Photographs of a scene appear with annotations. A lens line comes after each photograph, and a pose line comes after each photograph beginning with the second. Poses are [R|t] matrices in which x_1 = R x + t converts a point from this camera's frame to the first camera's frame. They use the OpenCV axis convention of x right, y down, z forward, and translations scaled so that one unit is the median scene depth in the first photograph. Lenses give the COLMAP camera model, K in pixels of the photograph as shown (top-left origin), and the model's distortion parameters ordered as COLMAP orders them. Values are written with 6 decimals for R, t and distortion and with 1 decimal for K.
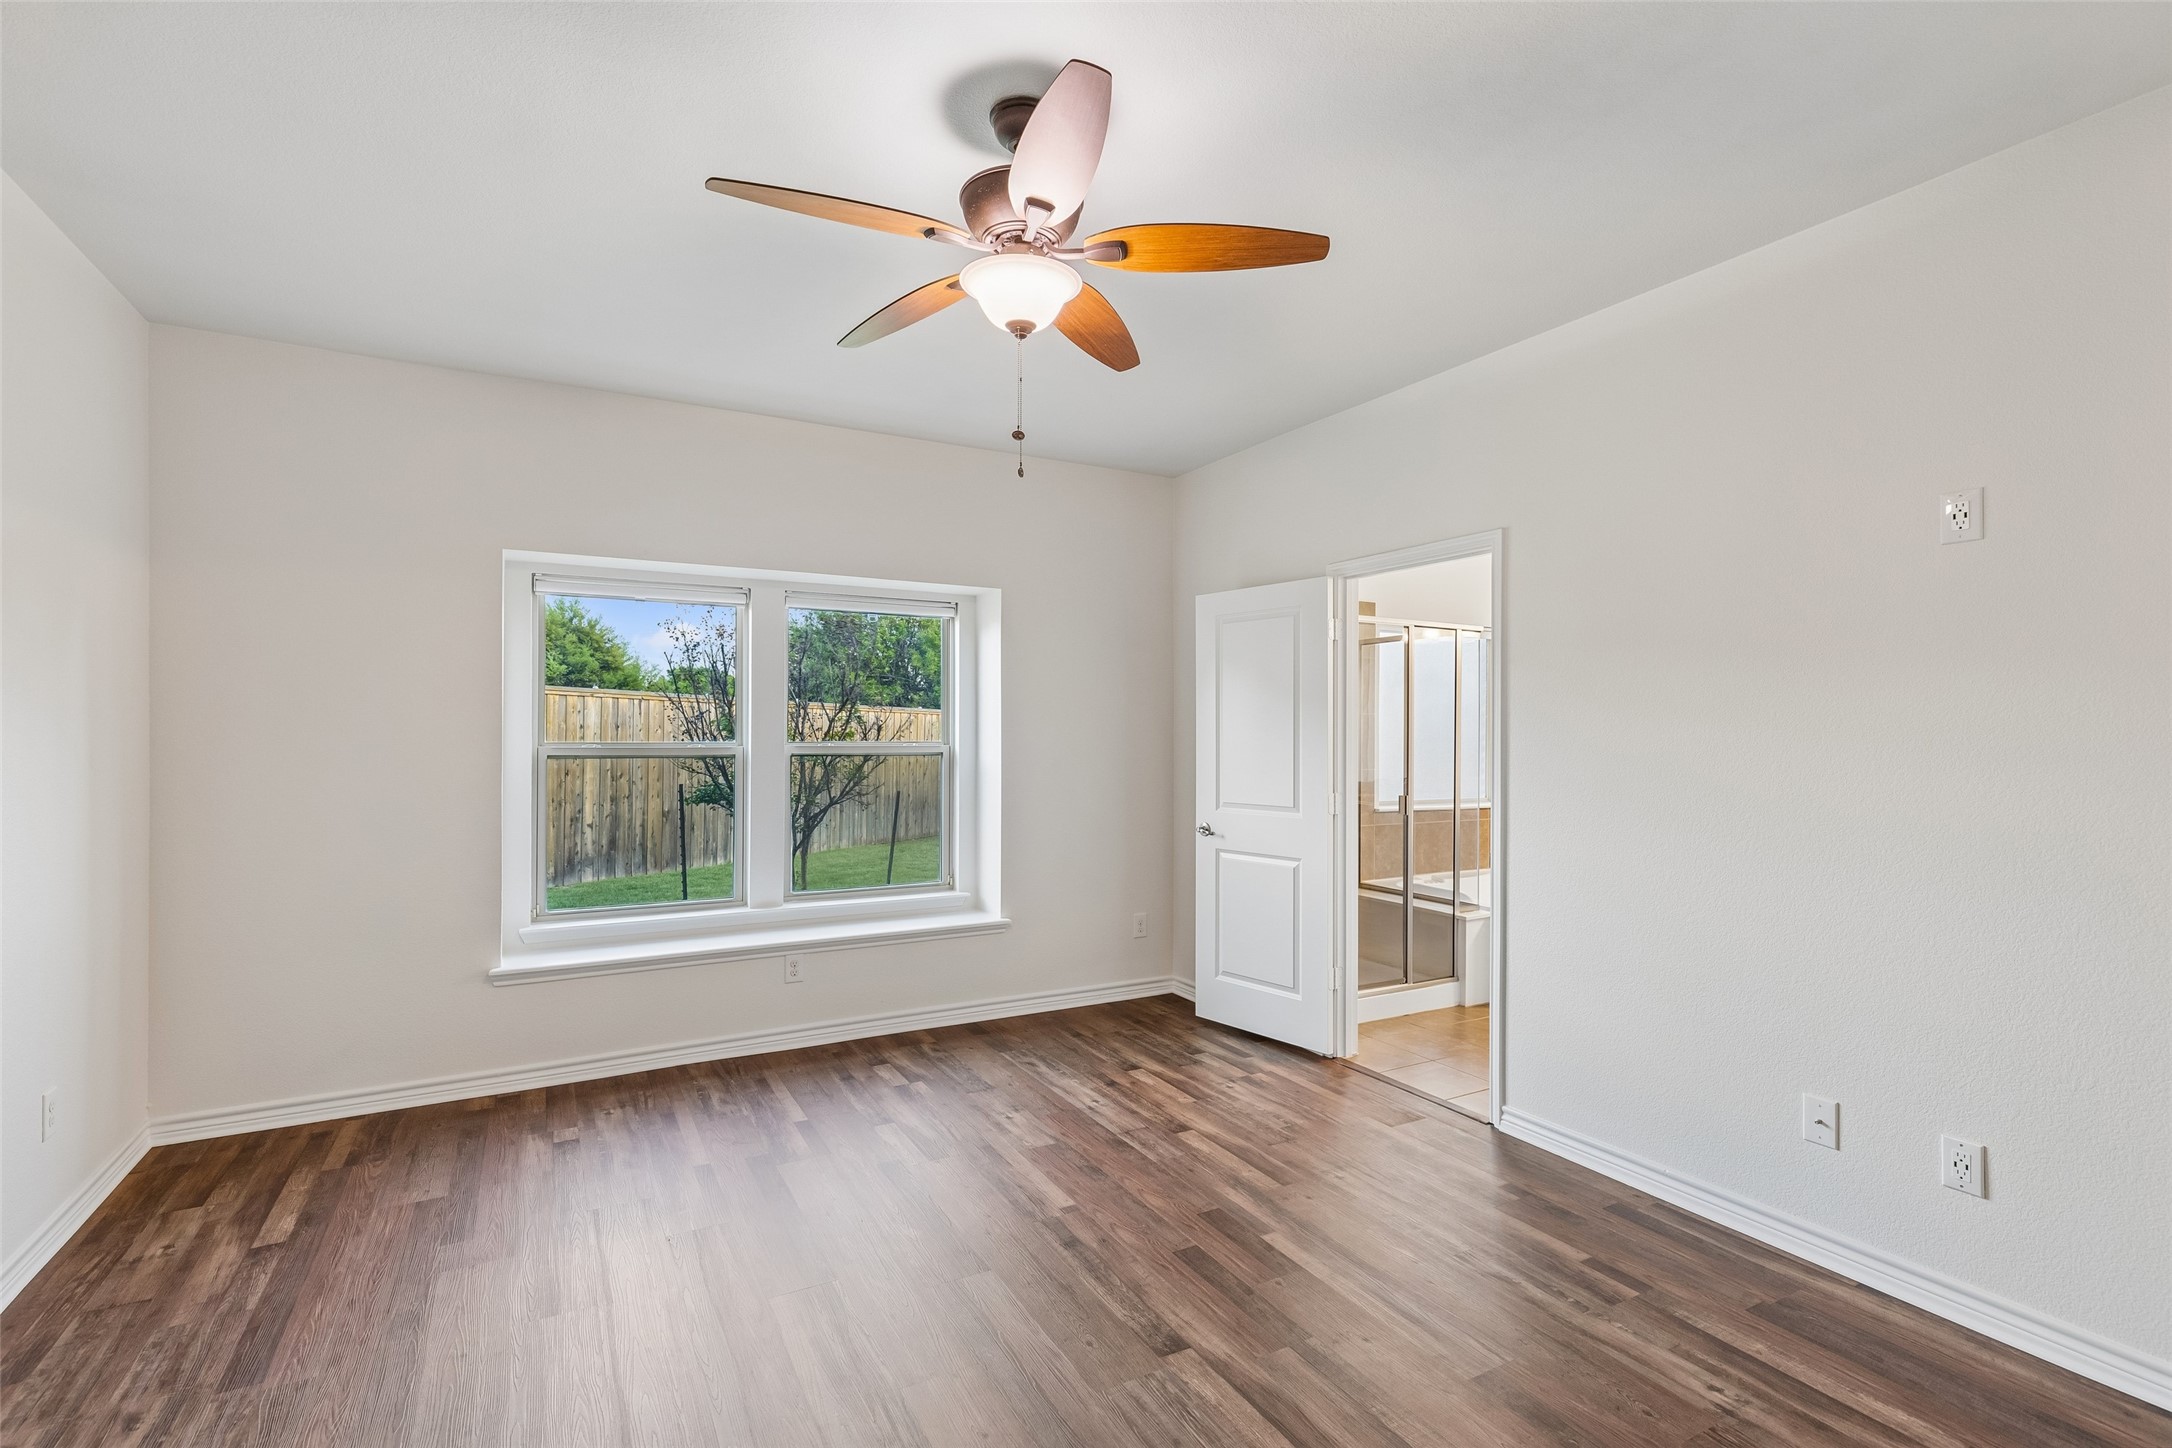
lens RADIAL K [[997.6, 0, 1076.7], [0, 997.6, 733.9], [0, 0, 1]] dist [0.011252, -0.001588]
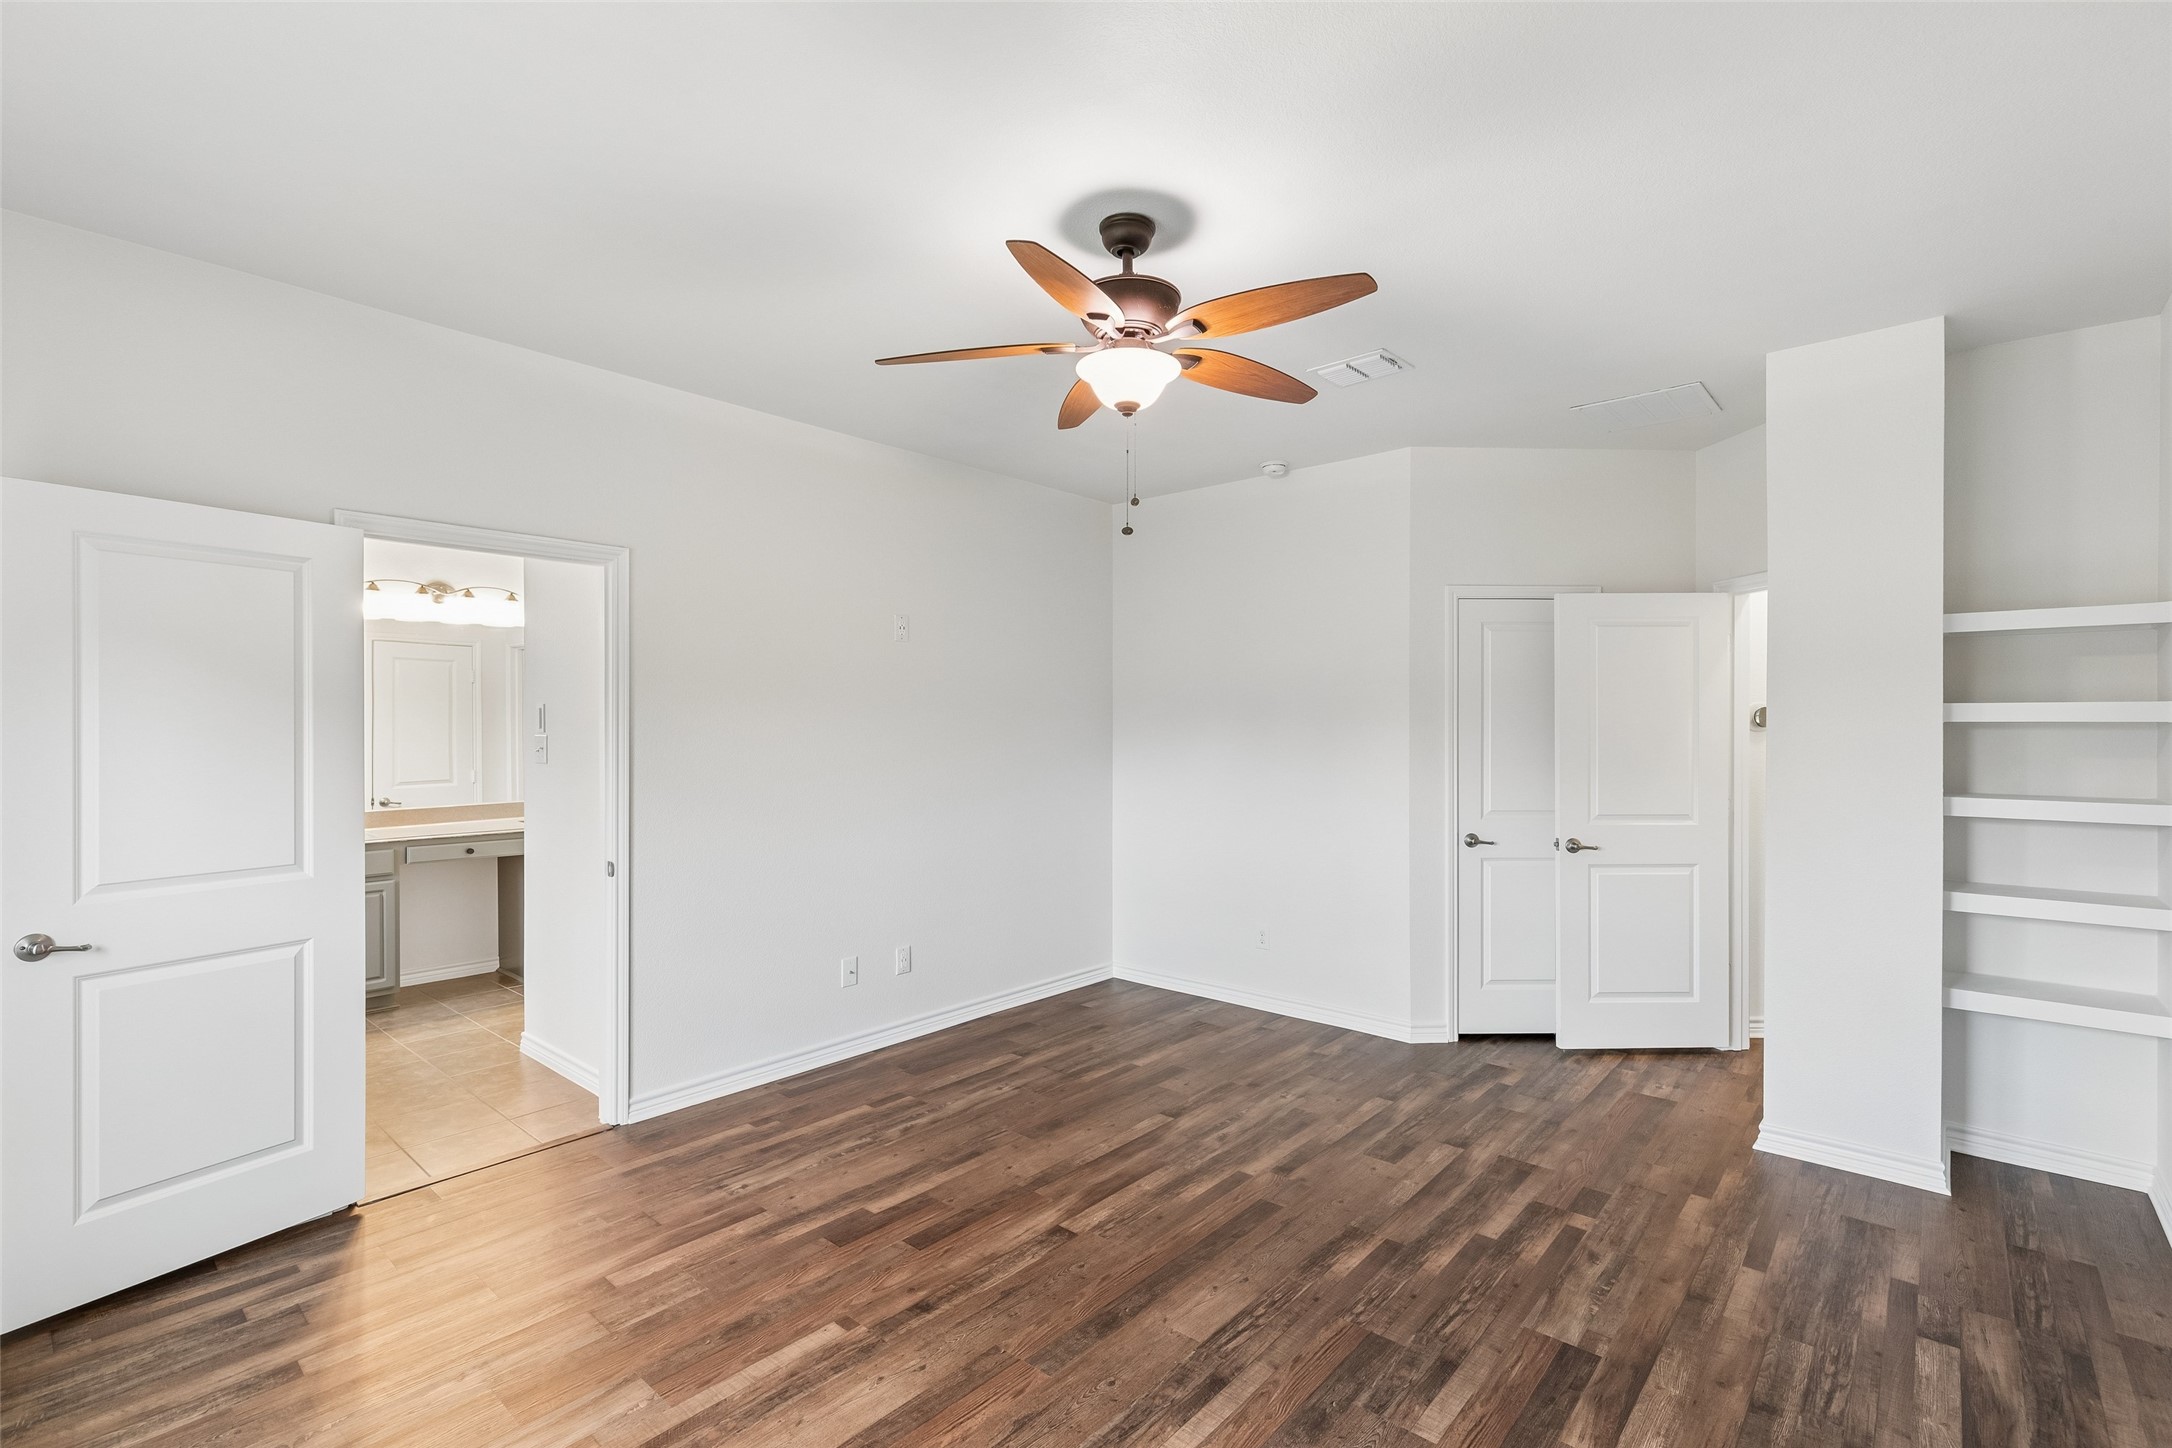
lens RADIAL K [[997.6, 0, 1078.3], [0, 997.6, 719.7], [0, 0, 1]] dist [0.011252, -0.001588]
pose [[-0.345128, -0.003828, 0.938548, -0.909492], [-0.000265, 0.999992, 0.003981, -0.037781], [-0.938556, 0.001125, -0.345126, 1.167366]]
